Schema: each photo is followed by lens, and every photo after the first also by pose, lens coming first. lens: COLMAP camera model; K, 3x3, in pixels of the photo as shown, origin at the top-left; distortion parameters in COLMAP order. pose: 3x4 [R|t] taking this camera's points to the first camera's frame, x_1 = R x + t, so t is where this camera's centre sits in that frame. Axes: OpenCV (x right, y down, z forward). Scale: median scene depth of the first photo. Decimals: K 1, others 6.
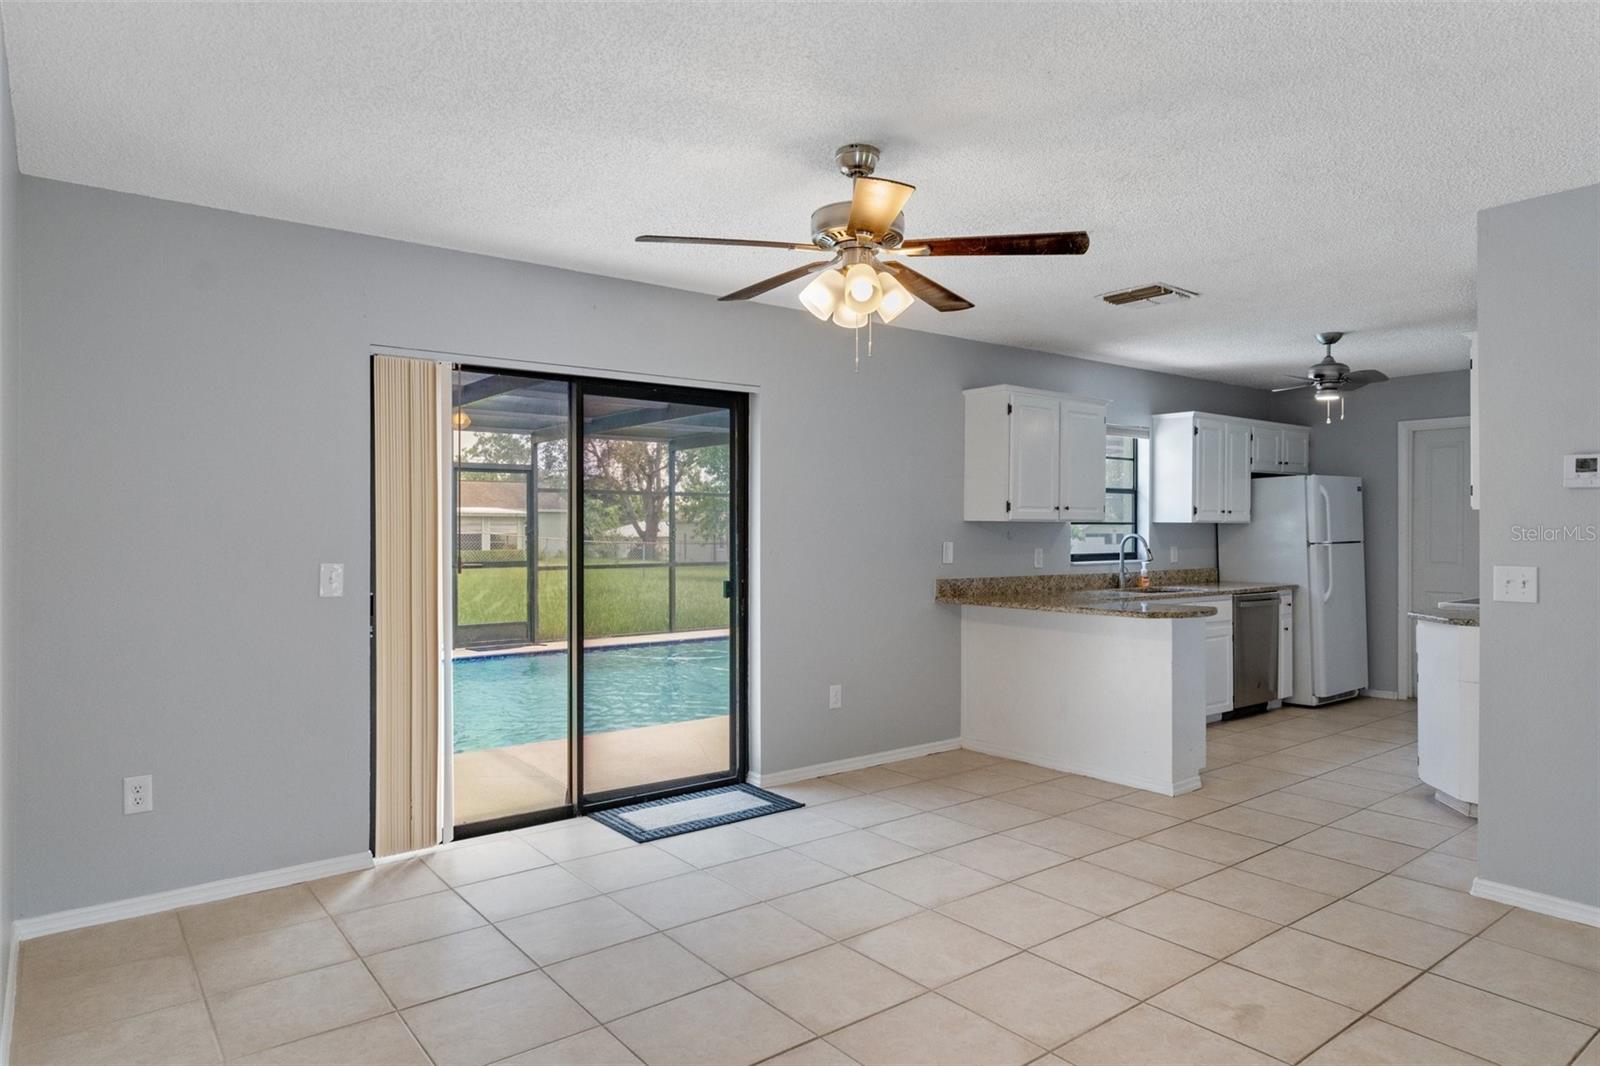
lens RADIAL K [[964.8, 0, 802.8], [0, 964.8, 530.2], [0, 0, 1]] dist [-0.002459, 0.000142]
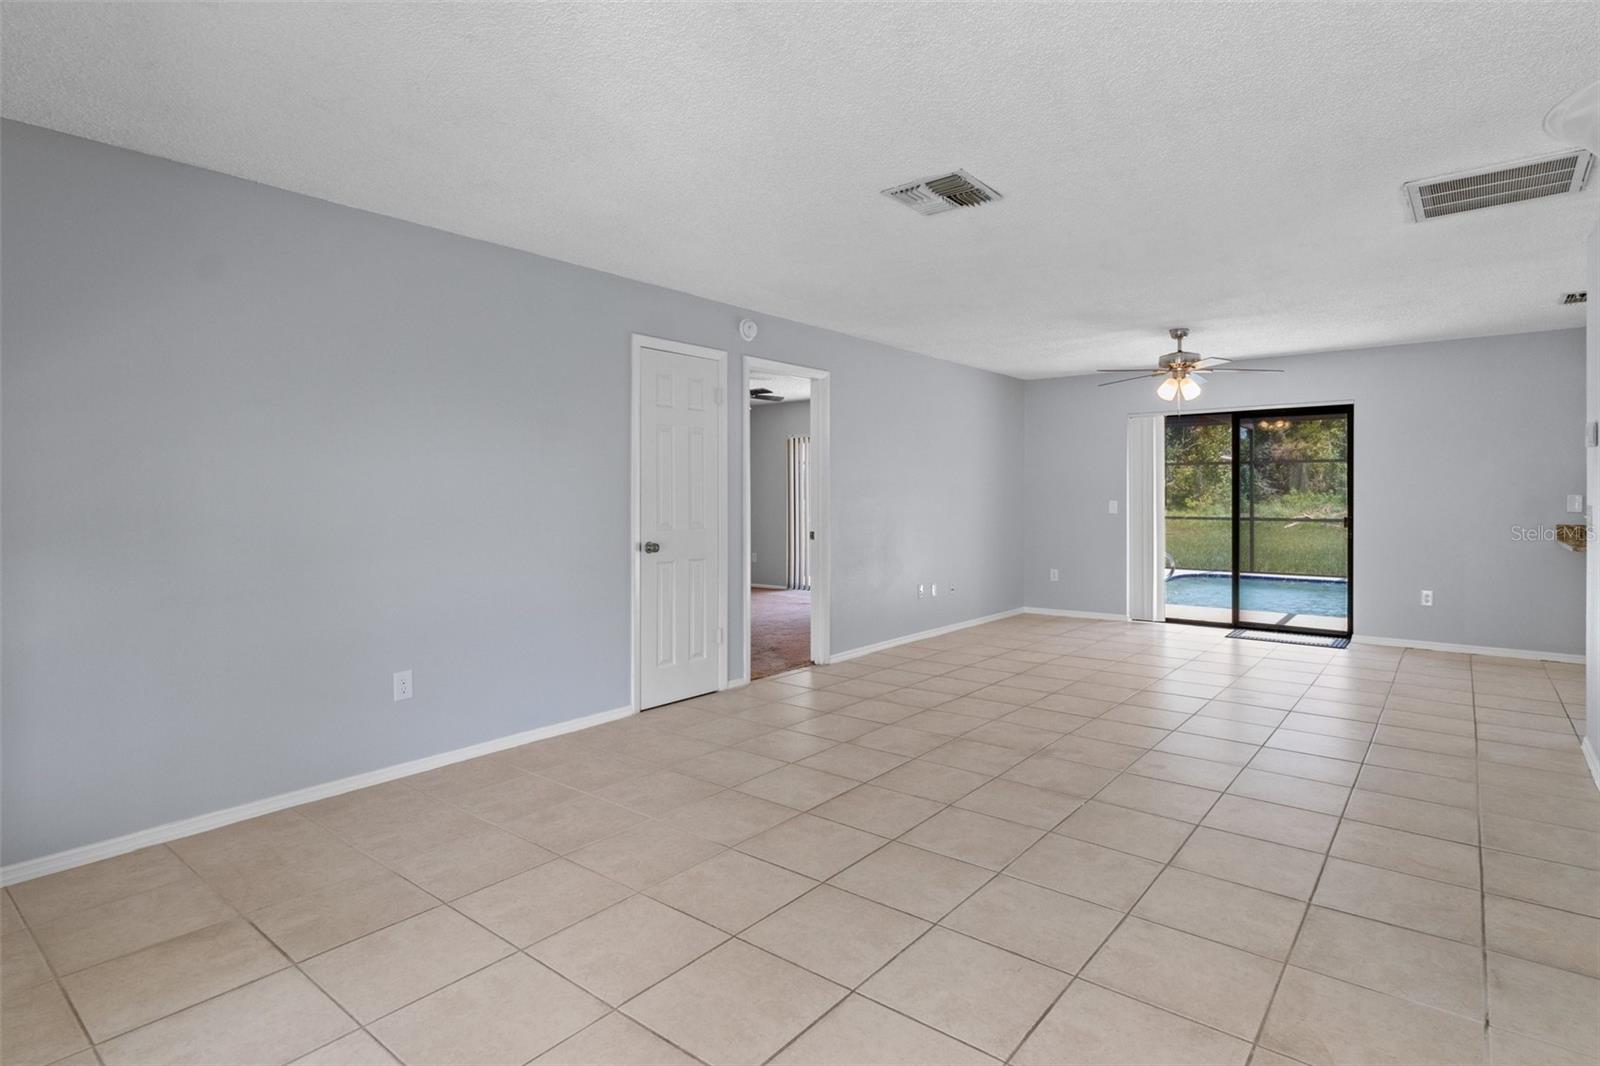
lens RADIAL K [[821.9, 0, 812.9], [0, 821.9, 497.4], [0, 0, 1]] dist [0.002255, -0.000276]
pose [[0.234919, 0.002942, -0.972010, 0.964133], [-0.001306, 0.999995, 0.002711, 0.013898], [0.972014, 0.000633, 0.234922, -0.201631]]
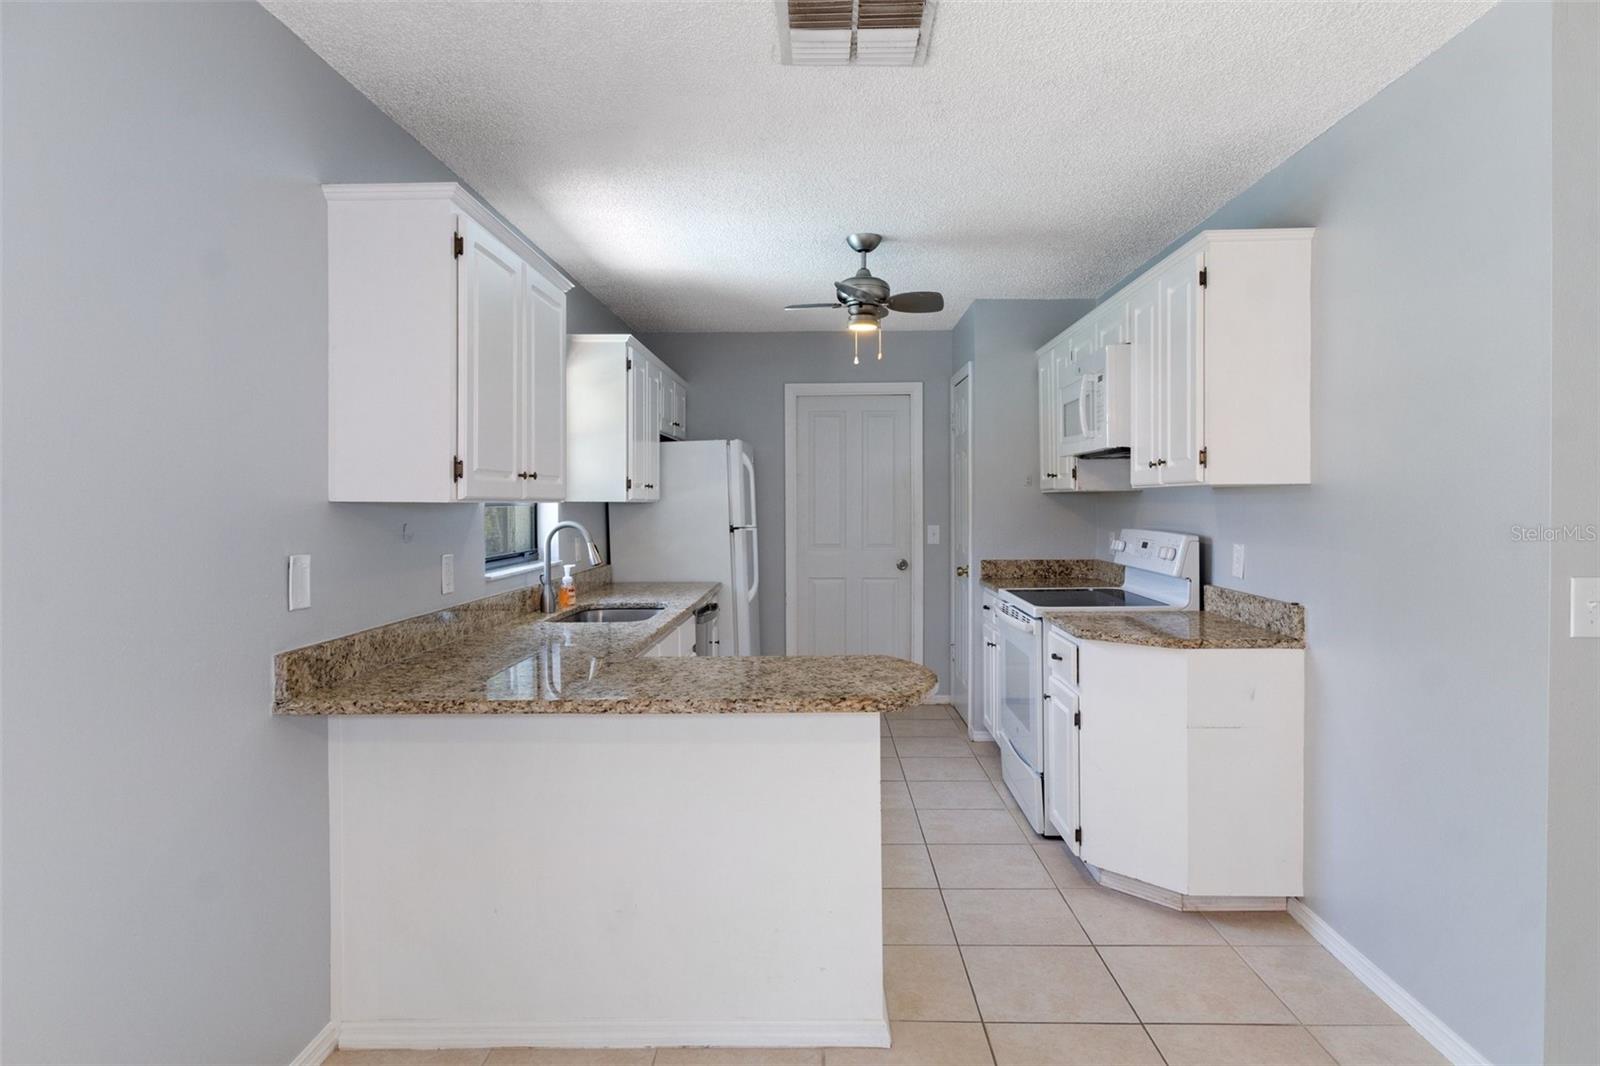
lens RADIAL K [[912.3, 0, 800.9], [0, 912.3, 516.0], [0, 0, 1]] dist [-0.001075, 0.000217]
pose [[0.633651, -0.016376, 0.773446, -0.008998], [0.007562, 0.999859, 0.014975, -0.007912], [-0.773582, -0.003641, 0.633686, 0.612627]]
